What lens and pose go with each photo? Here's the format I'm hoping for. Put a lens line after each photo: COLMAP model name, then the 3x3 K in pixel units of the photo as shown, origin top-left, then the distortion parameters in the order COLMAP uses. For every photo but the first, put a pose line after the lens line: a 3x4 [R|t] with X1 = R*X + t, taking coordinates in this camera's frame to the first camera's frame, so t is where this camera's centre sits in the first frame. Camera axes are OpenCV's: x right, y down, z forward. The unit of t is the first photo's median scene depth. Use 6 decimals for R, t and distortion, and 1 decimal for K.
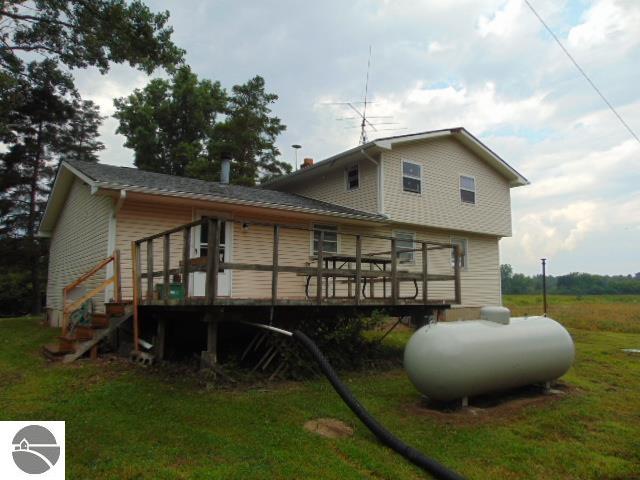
lens RADIAL K [[467.4, 0, 320.9], [0, 467.4, 243.8], [0, 0, 1]] dist [0.003962, 0.005471]
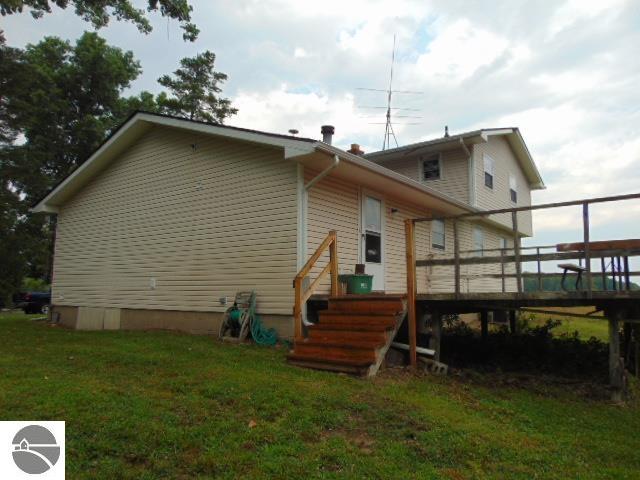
lens RADIAL K [[467.4, 0, 318.8], [0, 467.4, 236.2], [0, 0, 1]] dist [0.003962, 0.005471]
pose [[0.954218, 0.037303, 0.296776, -0.186746], [-0.033810, 0.999285, -0.016899, 0.009771], [-0.297194, 0.006091, 0.954798, 0.067315]]
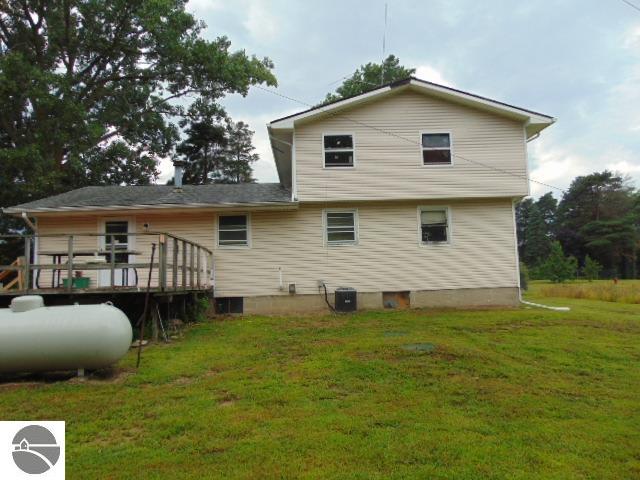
lens RADIAL K [[467.4, 0, 319.4], [0, 467.4, 239.6], [0, 0, 1]] dist [0.003962, 0.005471]
pose [[0.824021, -0.076473, -0.561375, 0.273324], [0.093466, 0.995621, 0.001568, 0.011607], [0.558797, -0.053761, 0.827560, 0.084137]]
